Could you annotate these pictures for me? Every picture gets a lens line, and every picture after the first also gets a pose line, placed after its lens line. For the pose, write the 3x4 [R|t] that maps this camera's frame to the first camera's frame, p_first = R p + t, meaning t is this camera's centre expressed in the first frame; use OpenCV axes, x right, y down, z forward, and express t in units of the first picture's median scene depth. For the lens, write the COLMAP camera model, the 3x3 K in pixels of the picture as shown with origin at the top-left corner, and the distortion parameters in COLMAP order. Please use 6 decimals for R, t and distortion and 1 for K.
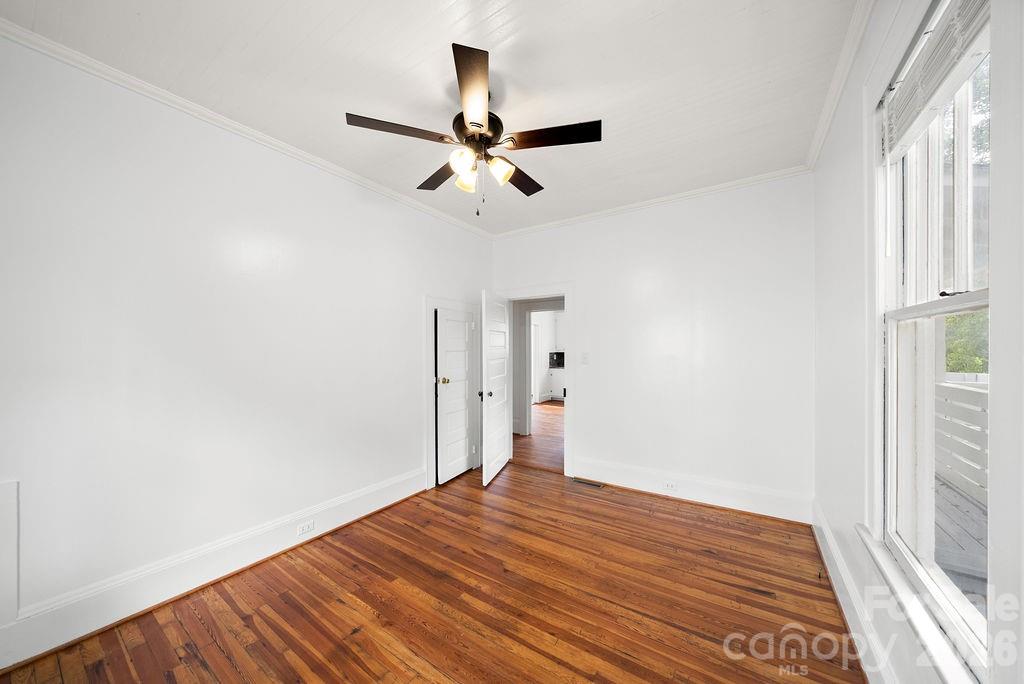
lens RADIAL K [[355.8, 0, 508.1], [0, 355.8, 342.5], [0, 0, 1]] dist [-0.001340, -0.000166]
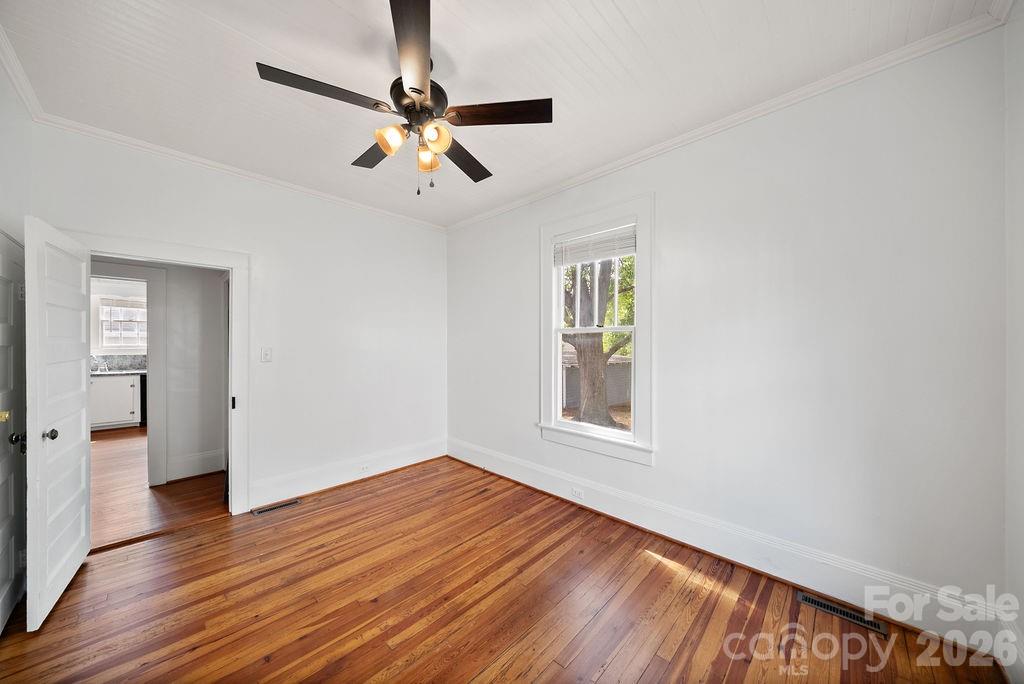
lens RADIAL K [[355.8, 0, 508.1], [0, 355.8, 342.5], [0, 0, 1]] dist [-0.001340, -0.000166]
pose [[0.173507, 0.007320, 0.984805, -0.790785], [-0.019892, 0.999794, -0.003927, 0.009679], [-0.984632, -0.018909, 0.173617, 0.530237]]
